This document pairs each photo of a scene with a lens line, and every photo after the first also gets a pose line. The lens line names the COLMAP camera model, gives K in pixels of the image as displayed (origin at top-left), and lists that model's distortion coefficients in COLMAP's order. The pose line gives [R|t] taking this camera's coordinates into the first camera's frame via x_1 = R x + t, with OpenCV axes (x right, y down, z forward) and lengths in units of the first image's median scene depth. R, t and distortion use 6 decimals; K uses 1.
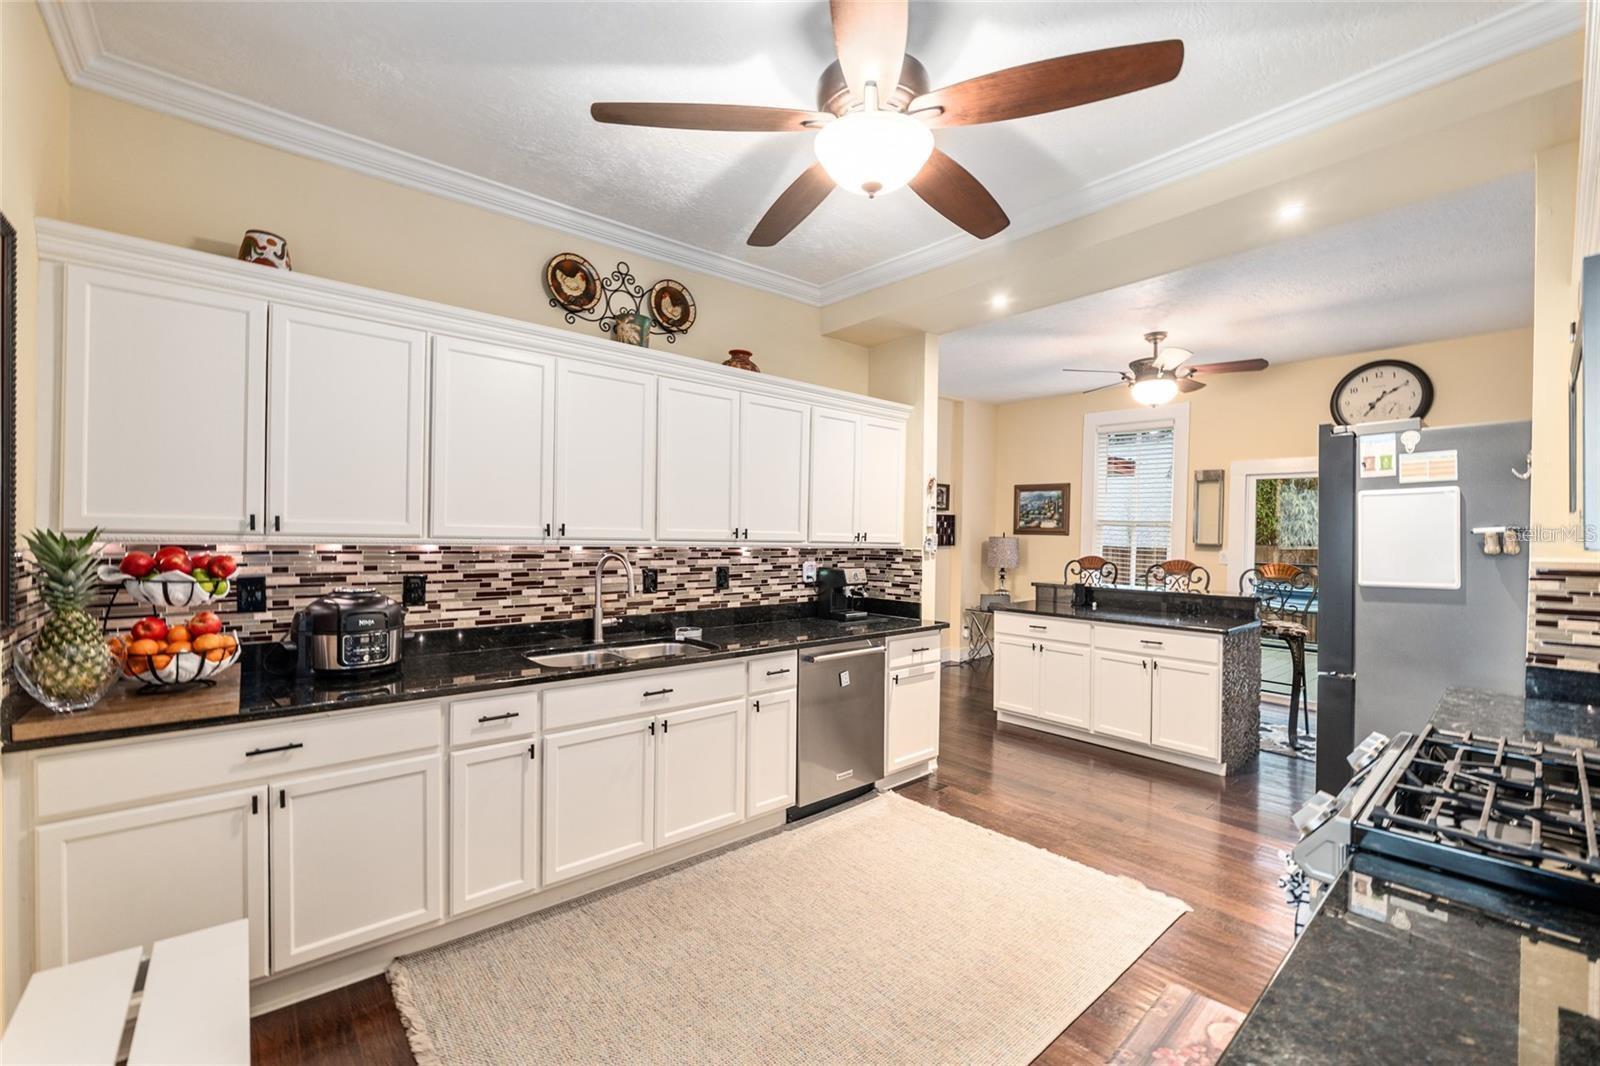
lens RADIAL K [[656.7, 0, 802.7], [0, 656.7, 537.9], [0, 0, 1]] dist [-0.009891, -0.000009]
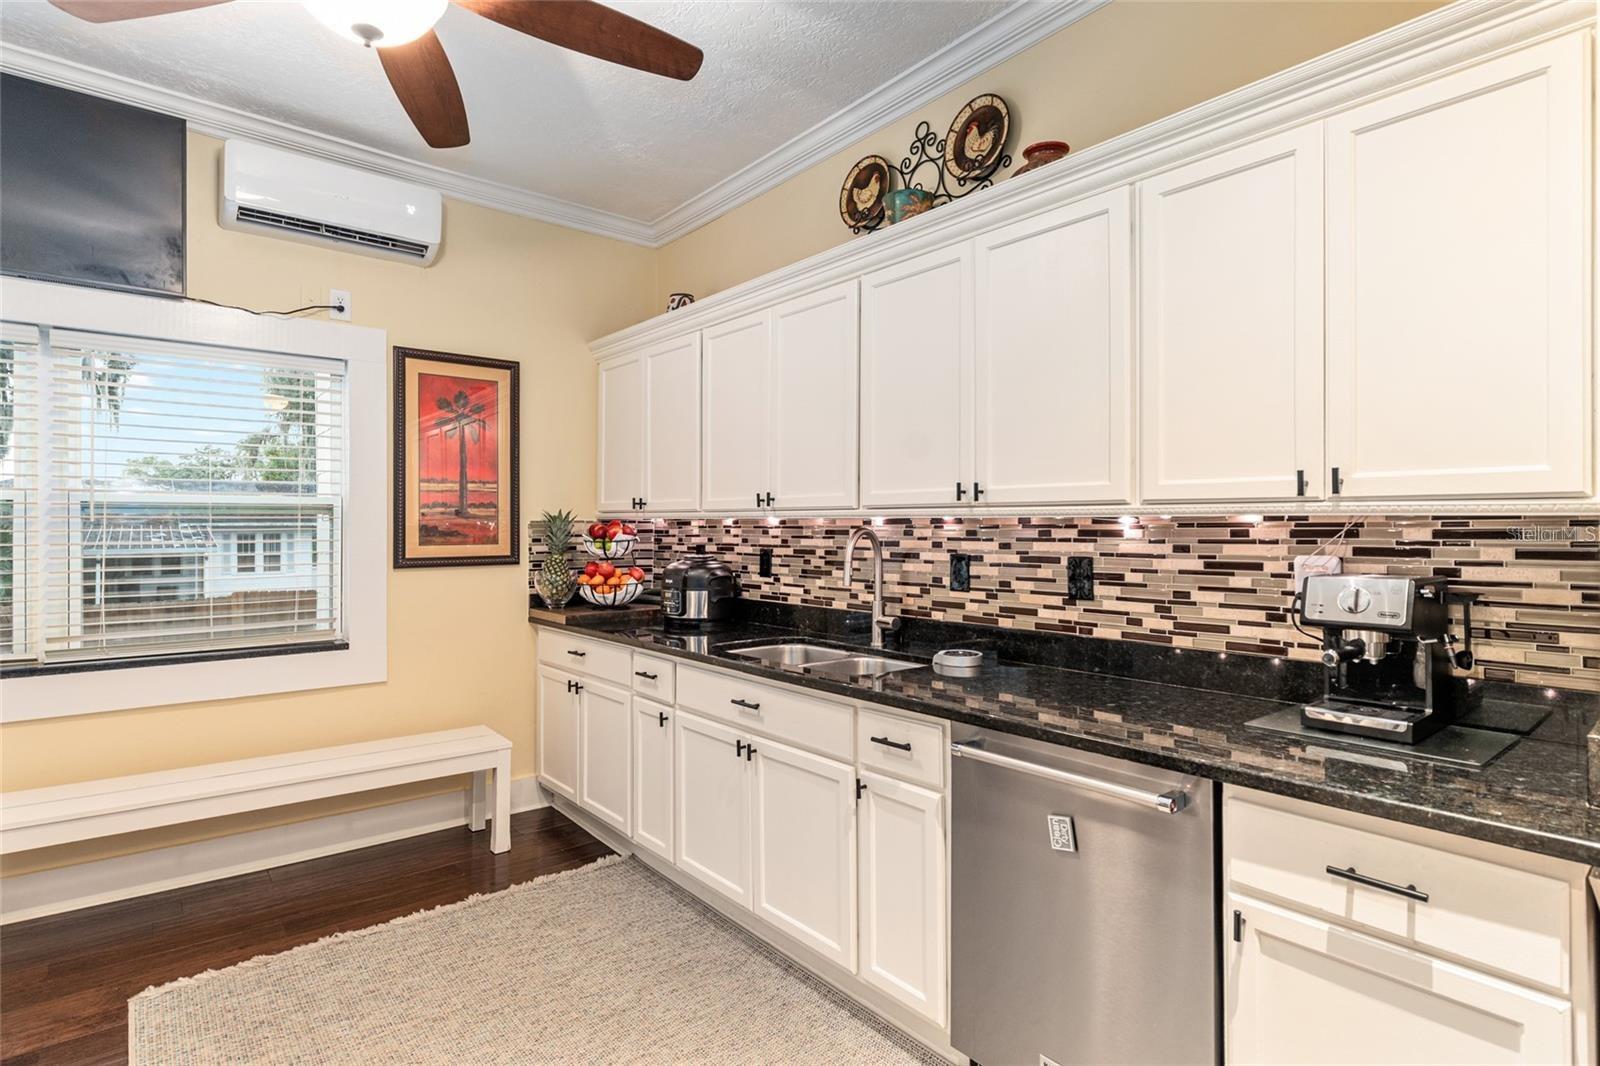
lens RADIAL K [[807.2, 0, 794.8], [0, 807.2, 520.8], [0, 0, 1]] dist [0.003728, 0.000558]
pose [[-0.013389, -0.023623, -0.999631, 0.536126], [-0.005609, 0.999707, -0.023550, 0.031449], [0.999895, 0.005292, -0.013518, 0.784994]]
